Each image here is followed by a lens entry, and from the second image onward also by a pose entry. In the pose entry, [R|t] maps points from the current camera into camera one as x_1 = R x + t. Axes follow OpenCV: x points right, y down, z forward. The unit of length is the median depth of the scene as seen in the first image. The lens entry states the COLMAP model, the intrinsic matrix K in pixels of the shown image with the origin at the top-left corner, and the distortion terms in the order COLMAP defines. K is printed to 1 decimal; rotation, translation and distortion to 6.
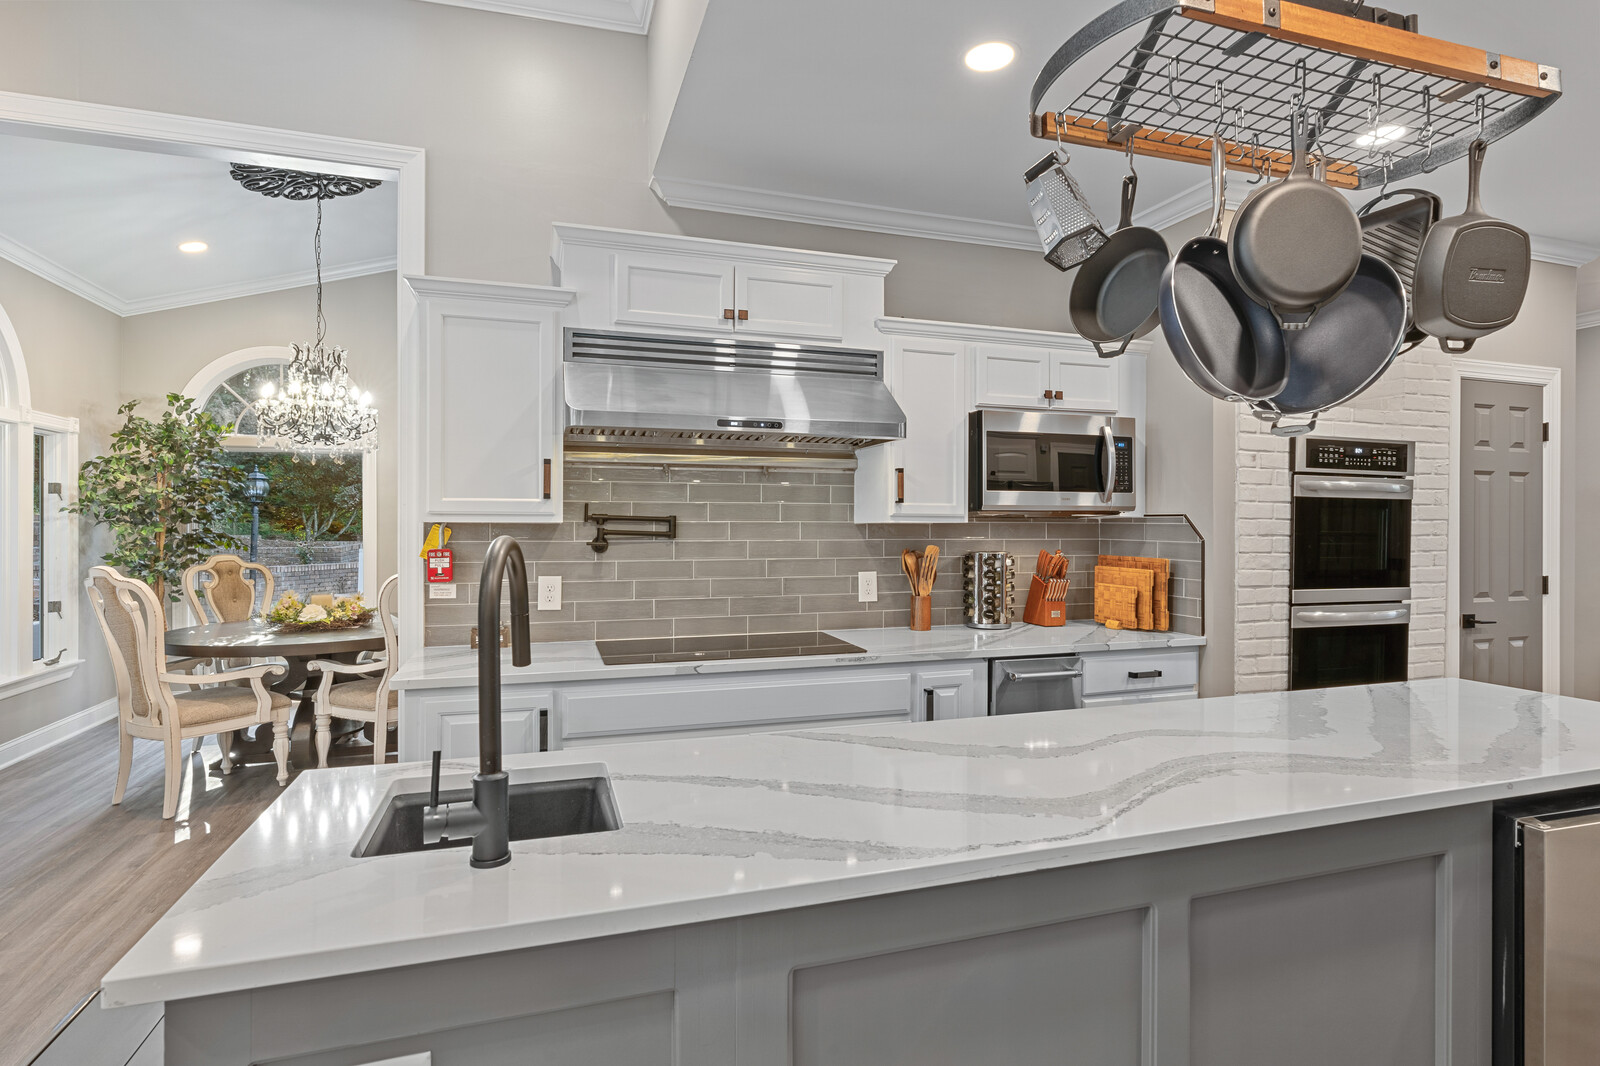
lens RADIAL K [[817.6, 0, 800.0], [0, 817.6, 533.0], [0, 0, 1]] dist [0.000204, -0.000188]
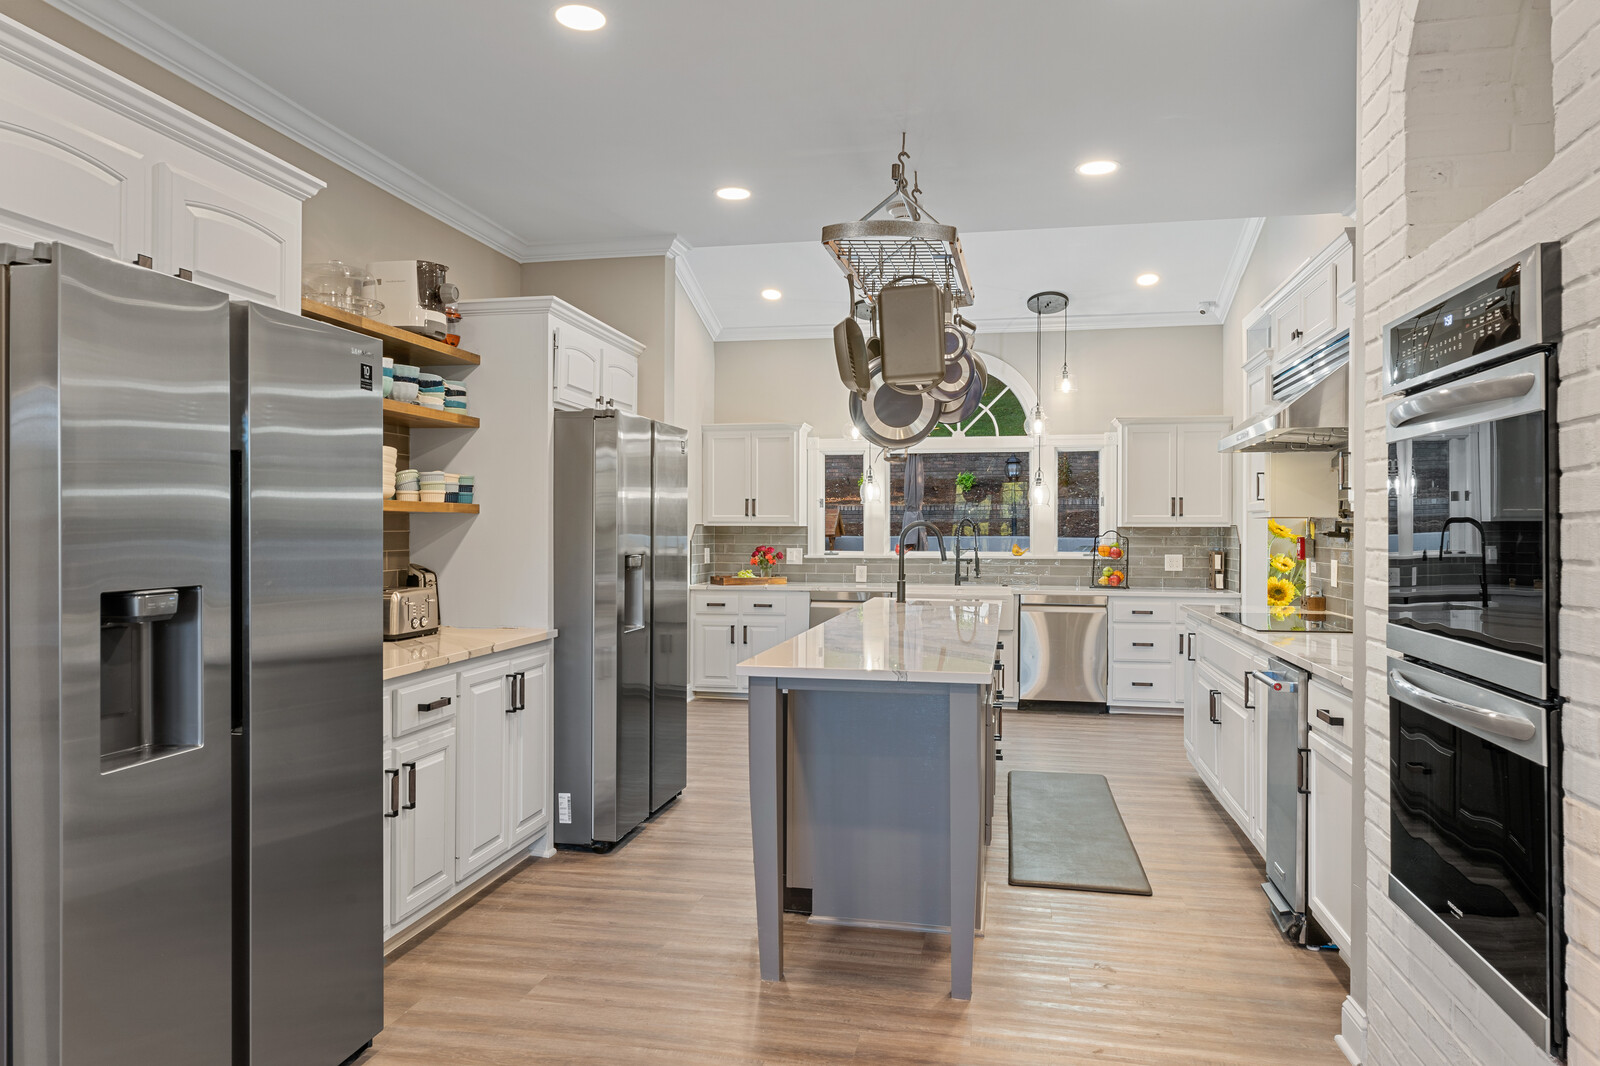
lens RADIAL K [[1046.5, 0, 800.0], [0, 1046.5, 533.0], [0, 0, 1]] dist [0.003376, 0.002142]
pose [[-0.508228, -0.002632, -0.861218, 1.351572], [-0.013608, 0.999895, 0.004975, 0.013770], [0.861115, 0.014248, -0.508211, 1.005005]]
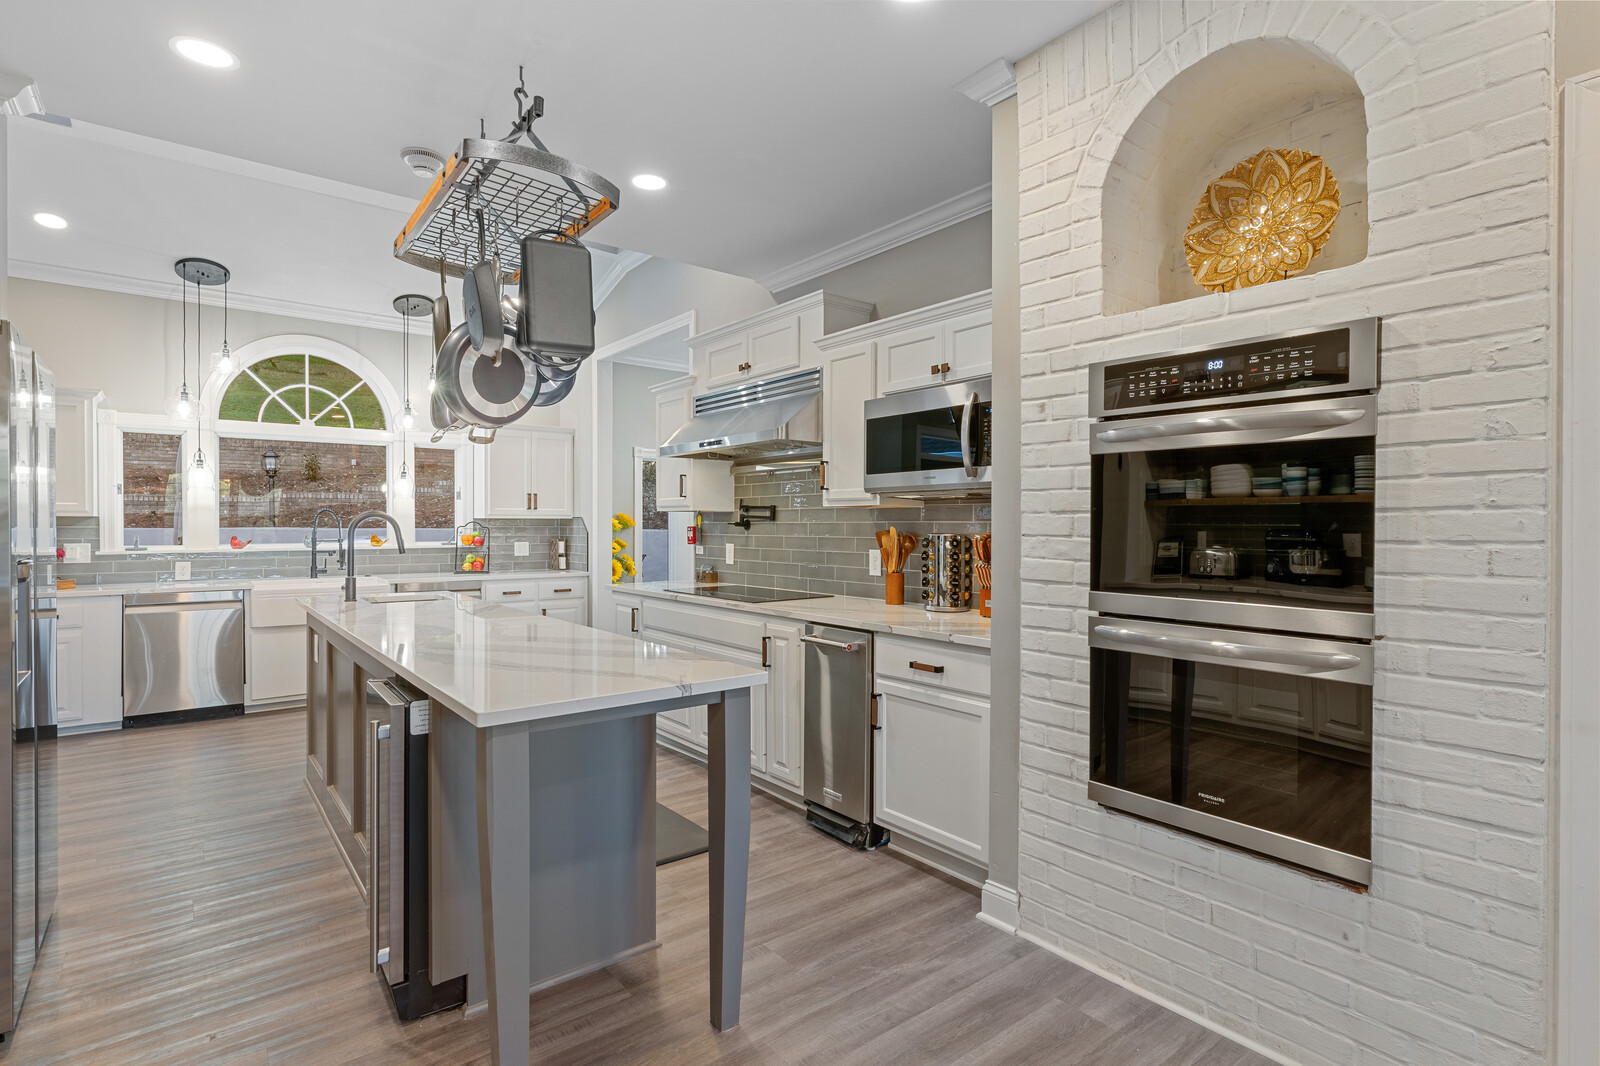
lens RADIAL K [[787.2, 0, 796.3], [0, 787.2, 530.9], [0, 0, 1]] dist [-0.001963, 0.001006]
pose [[0.338779, 0.006062, -0.940846, 1.121567], [-0.010177, 0.999944, 0.002778, 0.019606], [0.940811, 0.008634, 0.338822, 0.533367]]
